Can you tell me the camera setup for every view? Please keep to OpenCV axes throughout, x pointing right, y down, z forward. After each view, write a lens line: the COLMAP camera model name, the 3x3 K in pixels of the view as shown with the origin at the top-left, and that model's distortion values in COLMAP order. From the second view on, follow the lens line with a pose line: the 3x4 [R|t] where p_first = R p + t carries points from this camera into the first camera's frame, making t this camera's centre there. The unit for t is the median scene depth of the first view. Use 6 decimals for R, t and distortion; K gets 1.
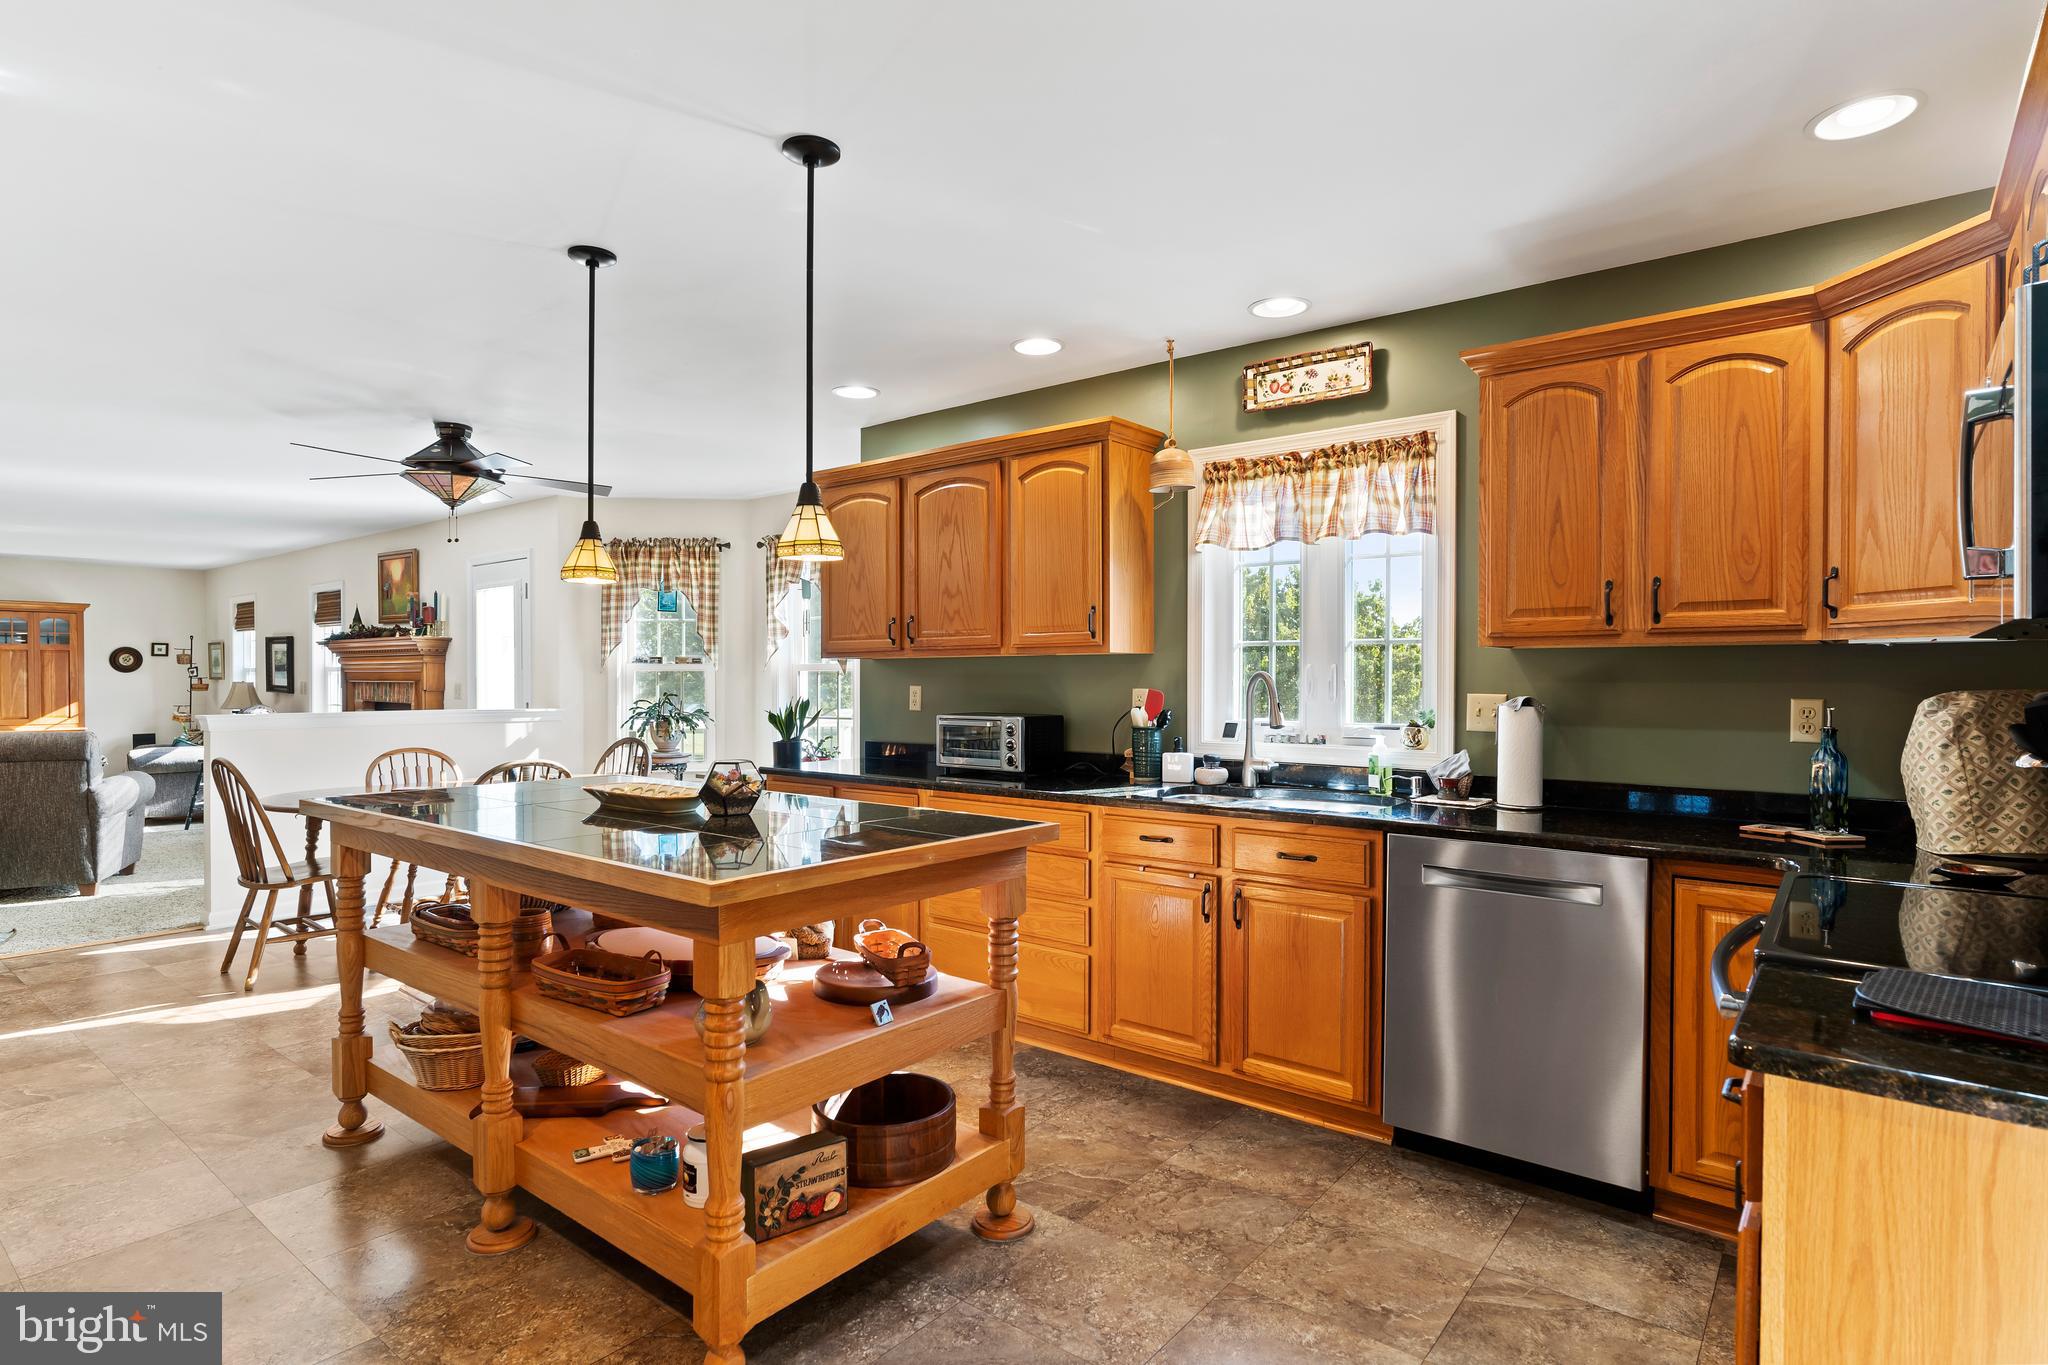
lens RADIAL K [[1060.3, 0, 1012.7], [0, 1060.3, 683.6], [0, 0, 1]] dist [-0.012466, 0.006481]
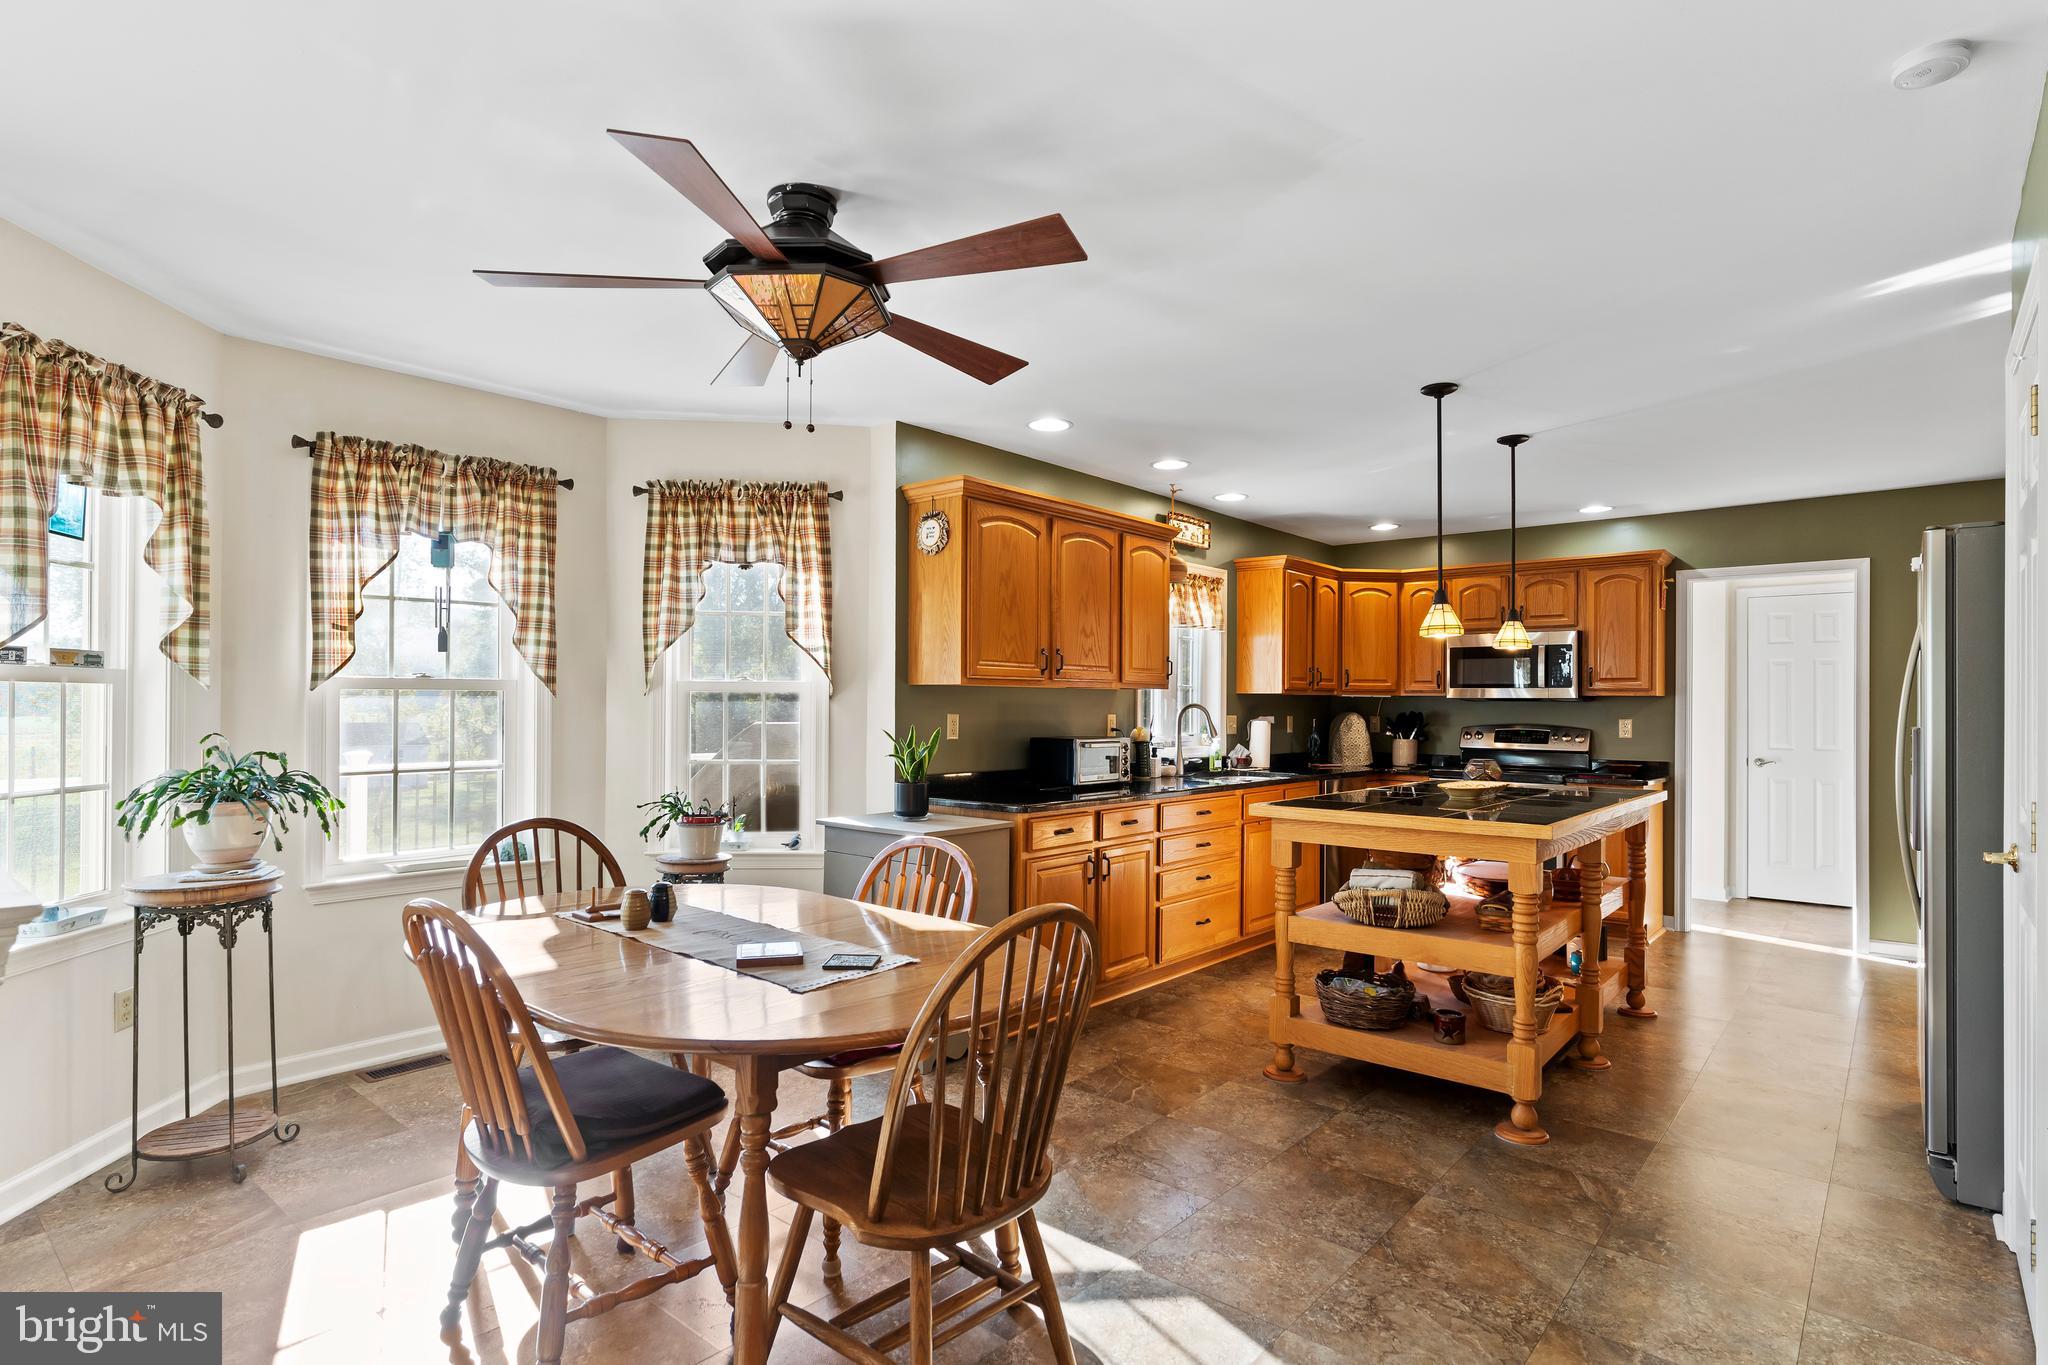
lens RADIAL K [[1060.3, 0, 1014.0], [0, 1060.3, 692.0], [0, 0, 1]] dist [-0.012466, 0.006481]
pose [[0.027335, 0.012117, 0.999553, -0.734813], [-0.002312, 0.999925, -0.012059, -0.004365], [-0.999624, -0.001982, 0.027361, 0.636759]]
